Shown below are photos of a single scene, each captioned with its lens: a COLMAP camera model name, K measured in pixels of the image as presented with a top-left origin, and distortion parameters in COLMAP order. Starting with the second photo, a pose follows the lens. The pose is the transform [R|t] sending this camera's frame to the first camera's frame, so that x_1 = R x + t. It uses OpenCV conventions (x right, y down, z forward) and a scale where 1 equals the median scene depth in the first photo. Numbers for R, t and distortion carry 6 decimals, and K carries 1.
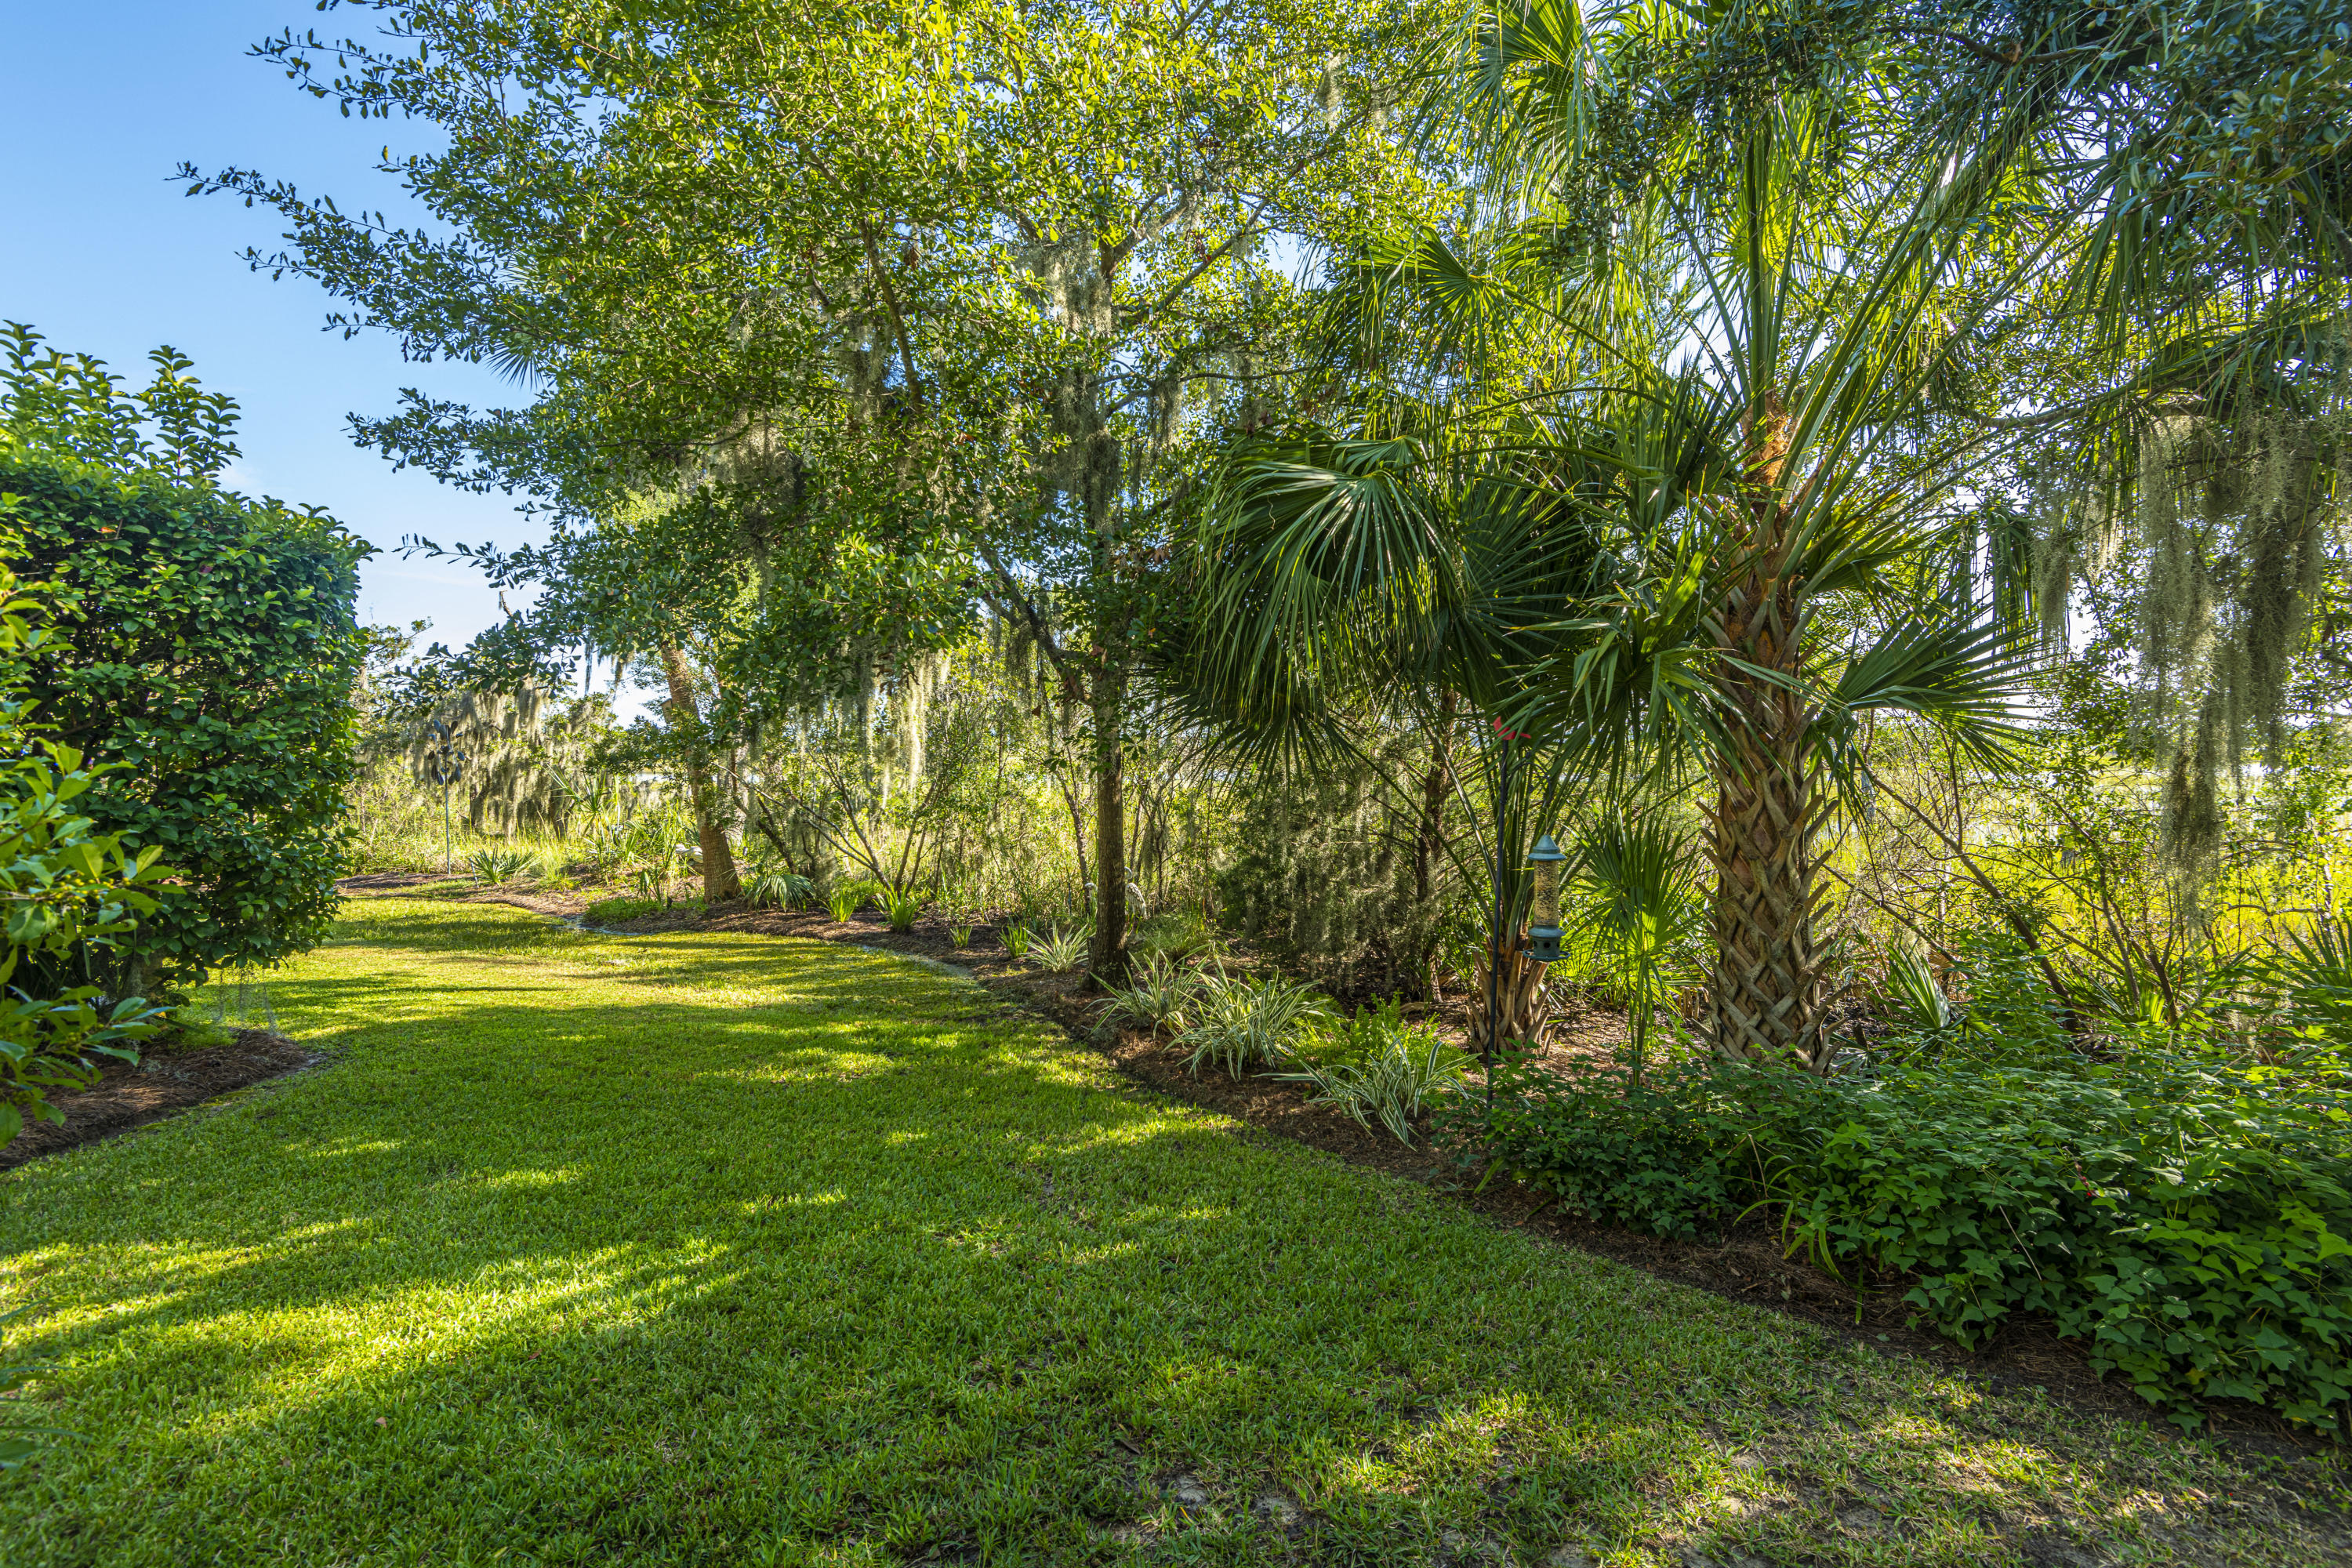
lens RADIAL K [[952.7, 0, 1244.8], [0, 952.7, 806.3], [0, 0, 1]] dist [0.020512, -0.010465]
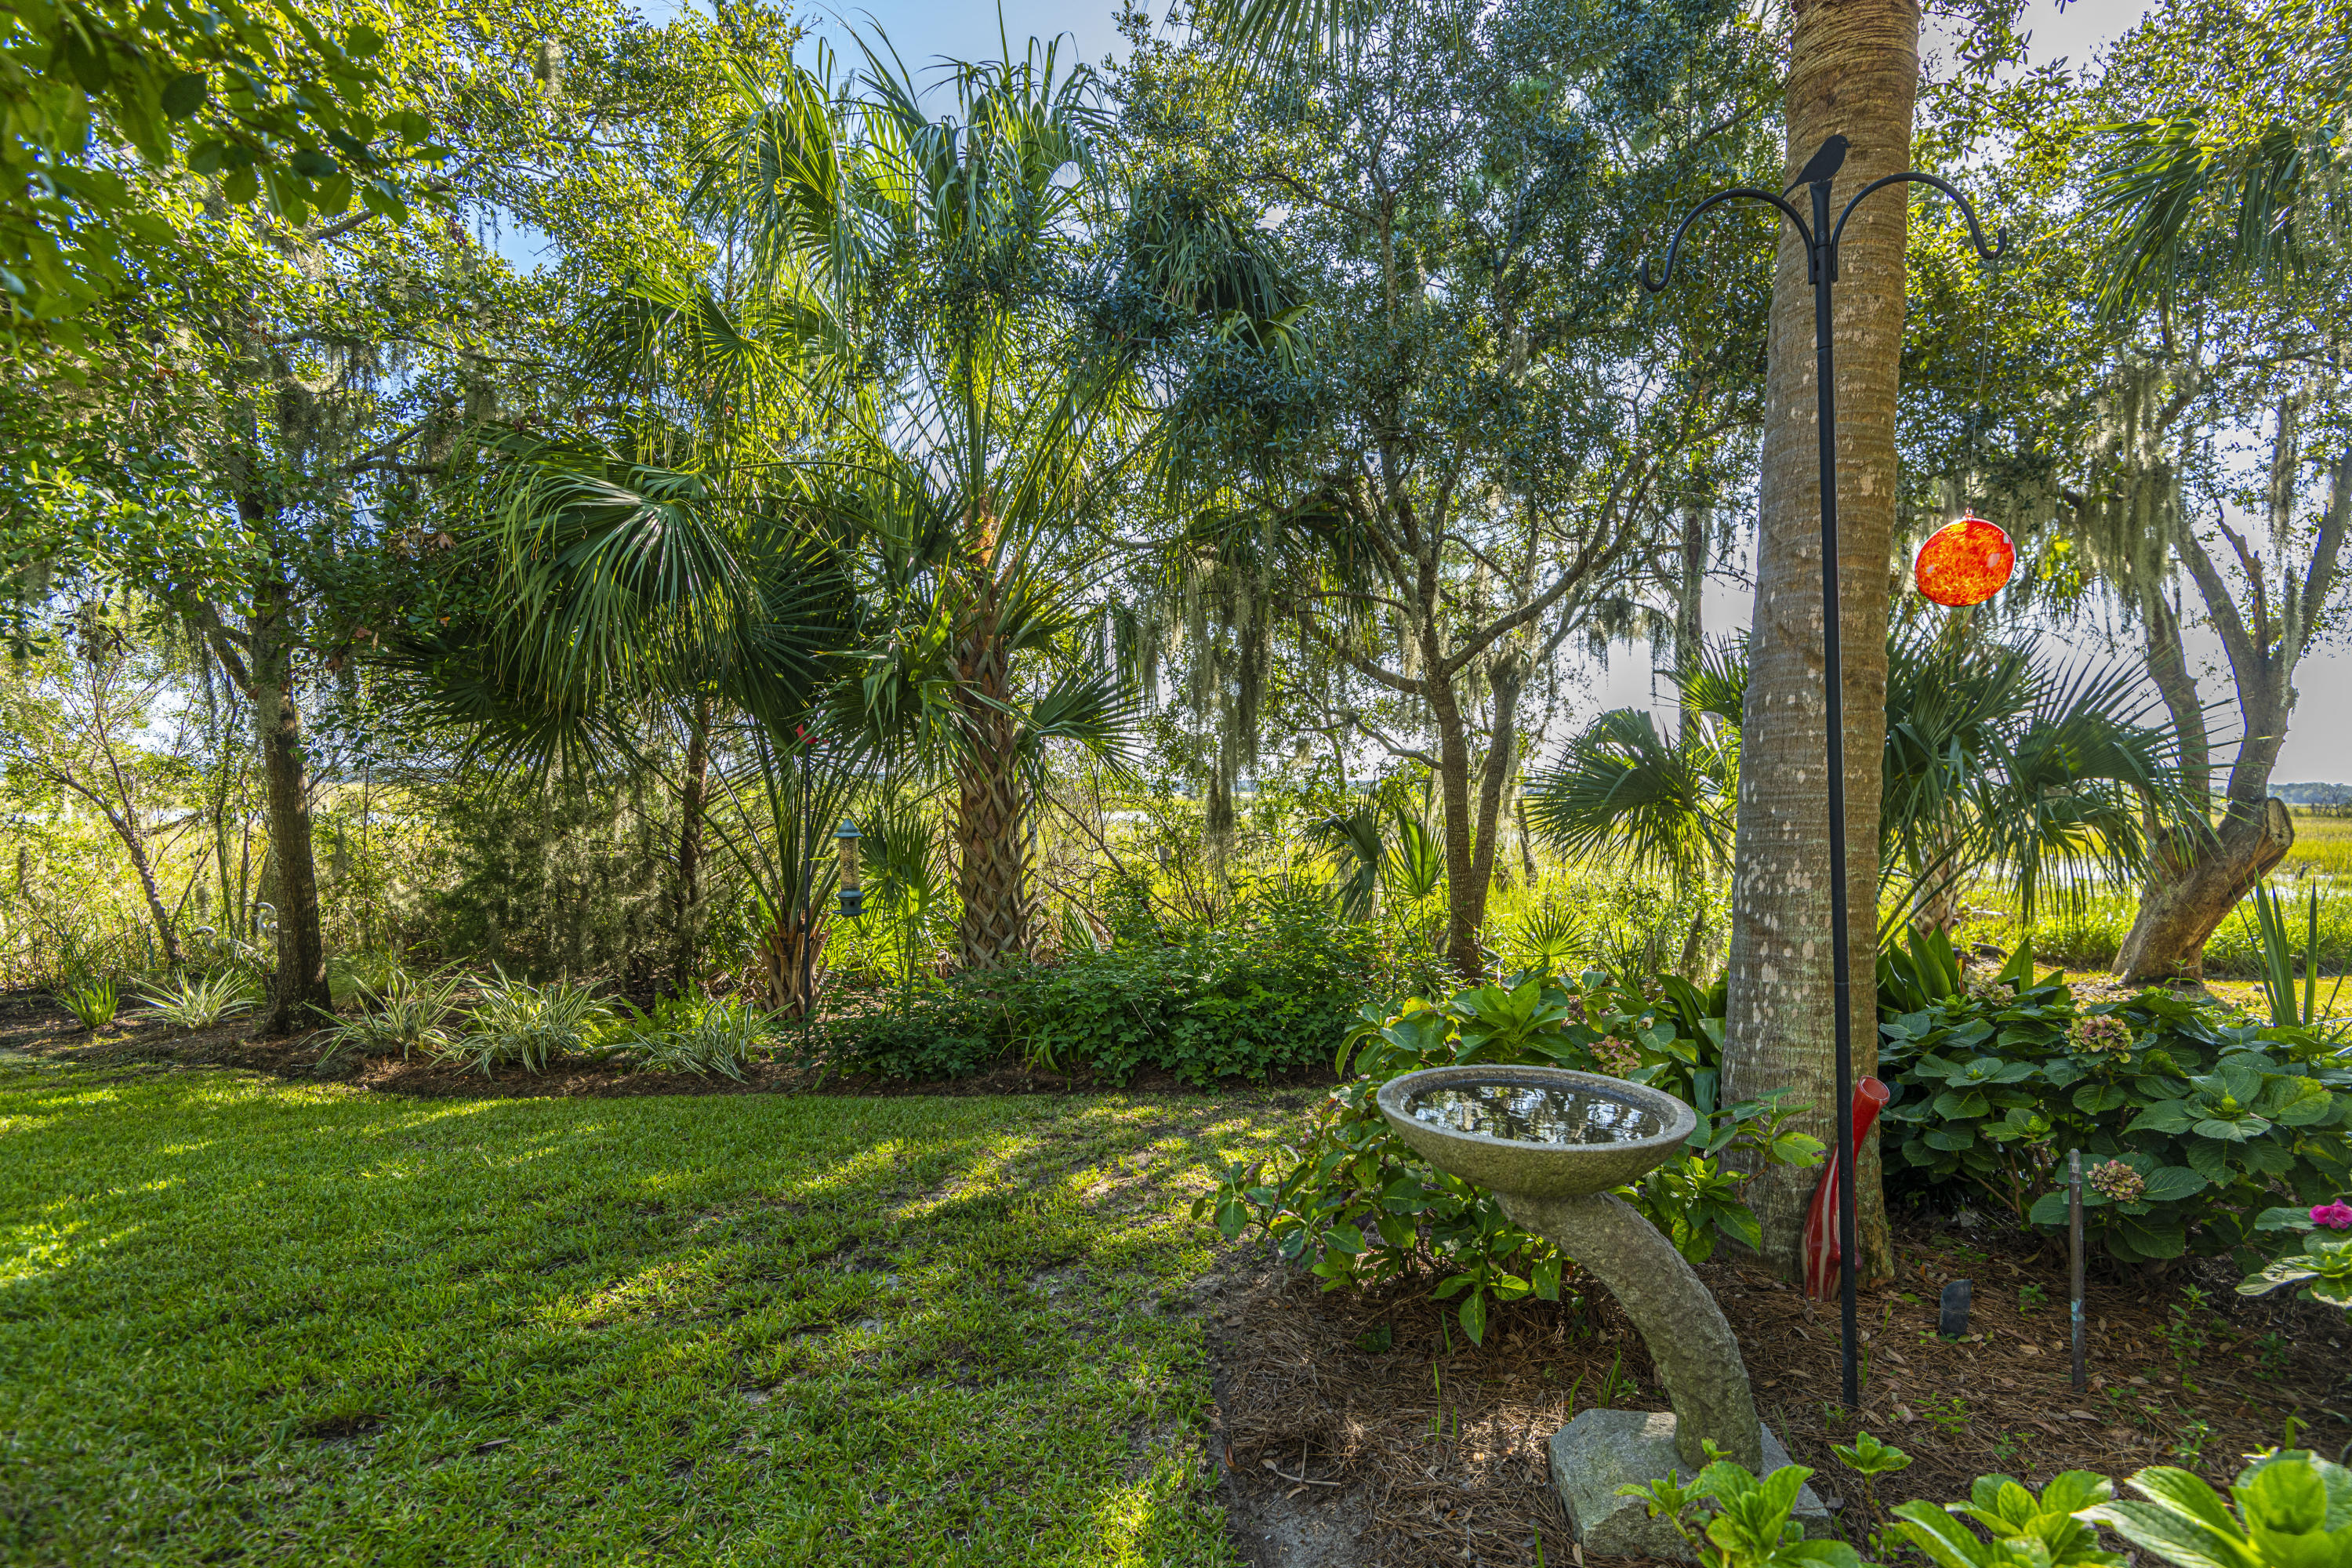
lens RADIAL K [[1138.4, 0, 1189.3], [0, 1138.4, 761.1], [0, 0, 1]] dist [0.028158, -0.021104]
pose [[0.746575, 0.031553, 0.664552, -0.271376], [0.032559, 0.995945, -0.083865, 0.074496], [-0.664504, 0.084248, 0.742521, -0.328942]]
